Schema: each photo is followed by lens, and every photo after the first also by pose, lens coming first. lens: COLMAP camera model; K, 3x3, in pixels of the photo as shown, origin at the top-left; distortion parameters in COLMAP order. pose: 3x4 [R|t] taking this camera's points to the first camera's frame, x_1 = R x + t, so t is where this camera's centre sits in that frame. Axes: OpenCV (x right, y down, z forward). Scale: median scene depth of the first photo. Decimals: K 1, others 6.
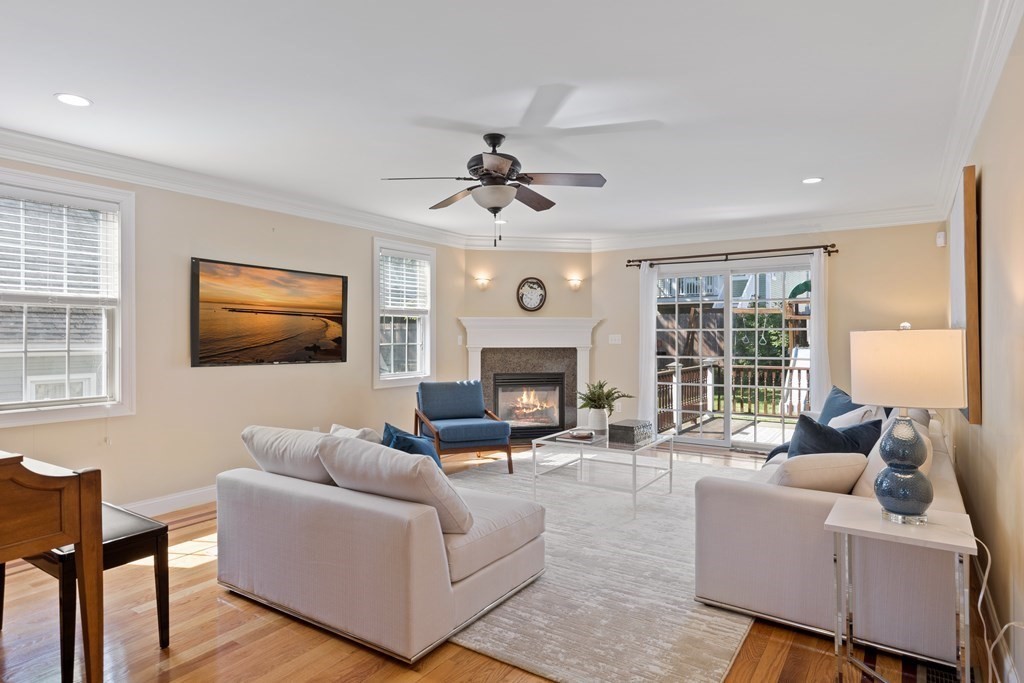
lens RADIAL K [[585.9, 0, 512.0], [0, 585.9, 341.5], [0, 0, 1]] dist [-0.000009, 0.000509]
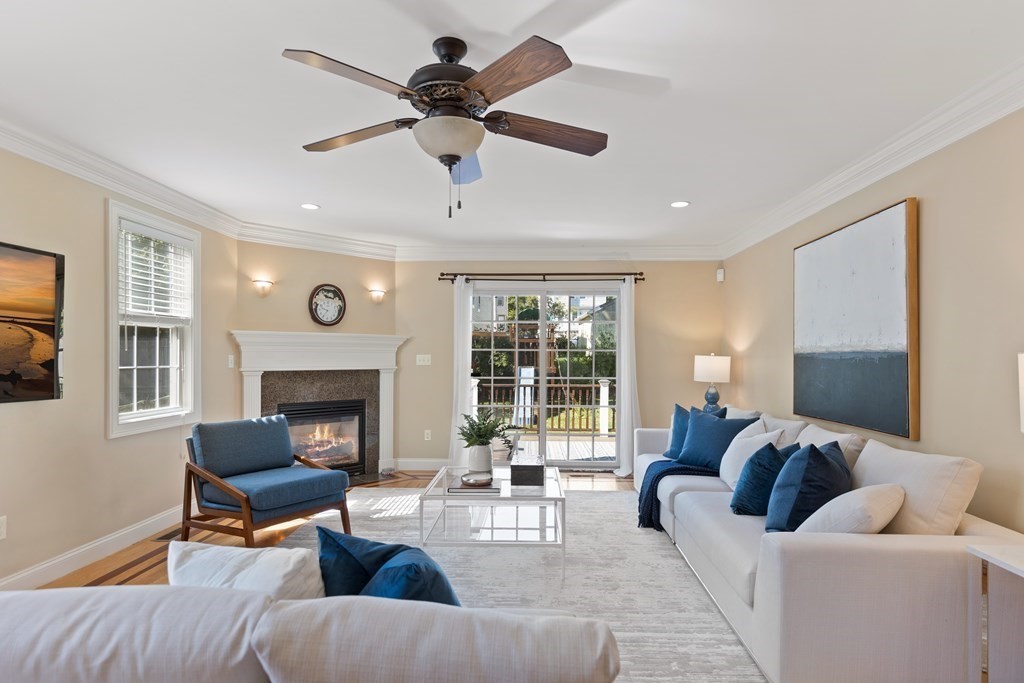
lens RADIAL K [[538.9, 0, 526.2], [0, 538.9, 361.3], [0, 0, 1]] dist [-0.004885, -0.000184]
pose [[0.846345, -0.001746, 0.532632, -0.145041], [0.002214, 0.999998, -0.000240, -0.001478], [-0.532630, 0.001382, 0.846347, 0.238718]]
